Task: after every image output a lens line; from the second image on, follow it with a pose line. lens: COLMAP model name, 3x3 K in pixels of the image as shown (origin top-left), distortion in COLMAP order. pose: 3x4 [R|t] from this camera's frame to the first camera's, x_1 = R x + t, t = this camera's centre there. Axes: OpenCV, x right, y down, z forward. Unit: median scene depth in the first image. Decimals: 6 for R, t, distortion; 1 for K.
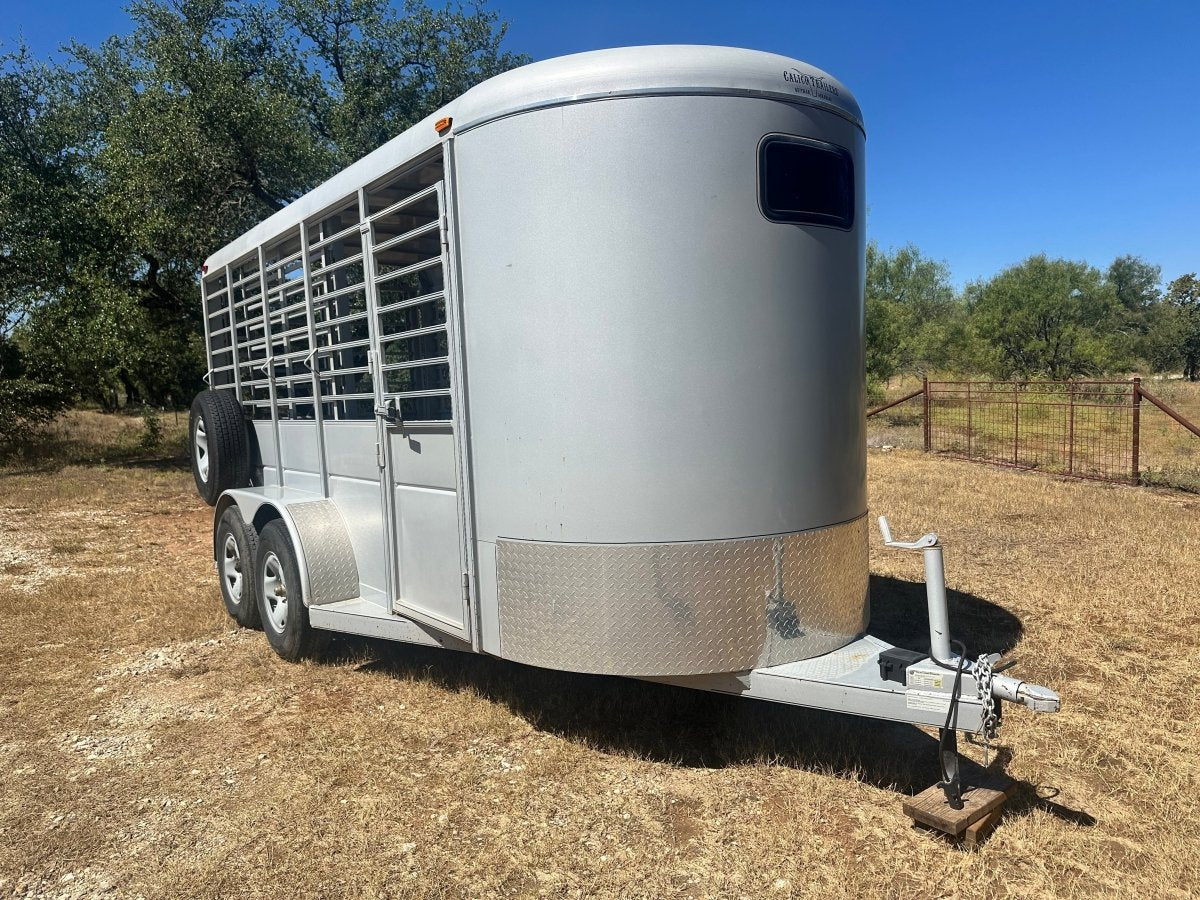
lens RADIAL K [[836.9, 0, 600.0], [0, 836.9, 450.0], [0, 0, 1]] dist [0.097065, -0.122892]
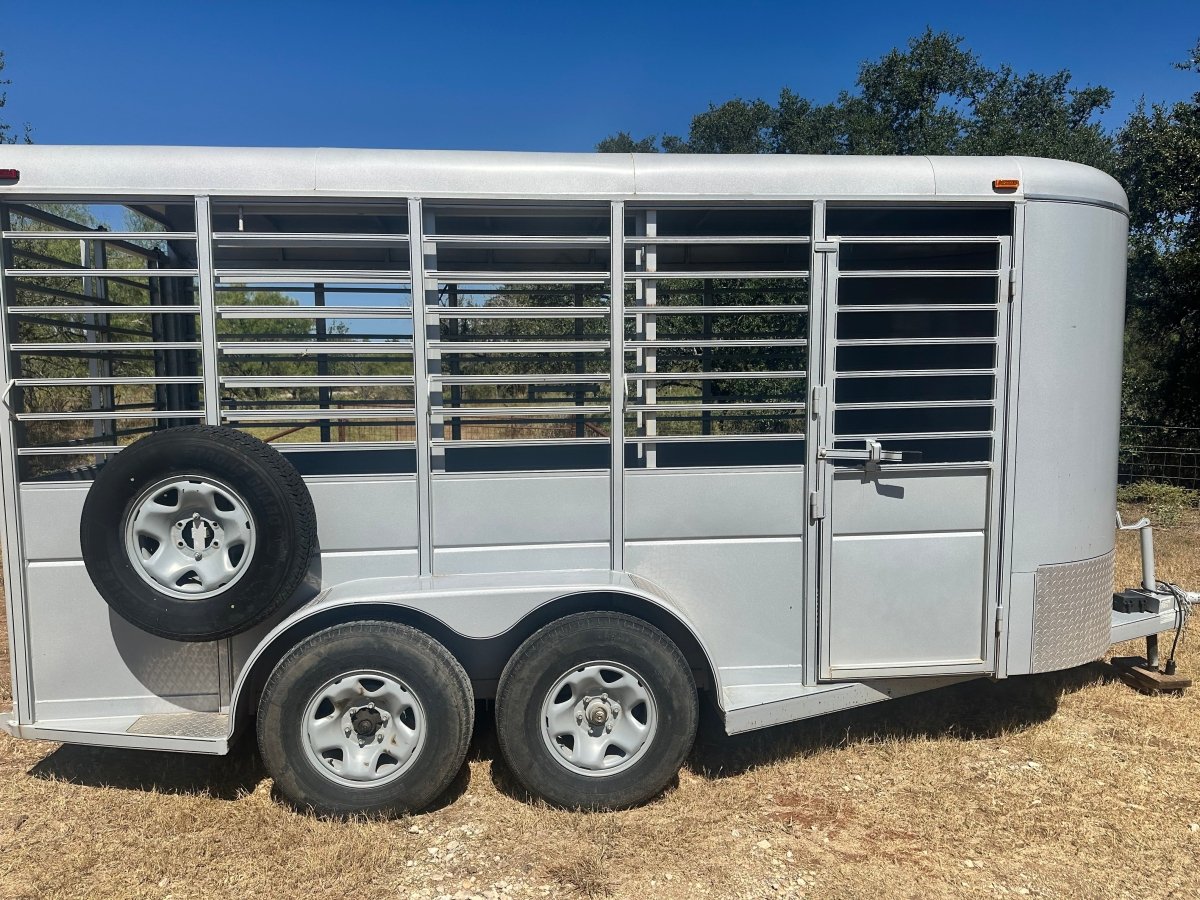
lens RADIAL K [[820.0, 0, 598.2], [0, 820.0, 456.6], [0, 0, 1]] dist [0.092915, -0.113460]
pose [[0.530998, -0.026945, 0.846945, -1.155082], [0.048333, 0.998830, 0.001474, -0.058924], [-0.845994, 0.040152, 0.531679, 0.763877]]
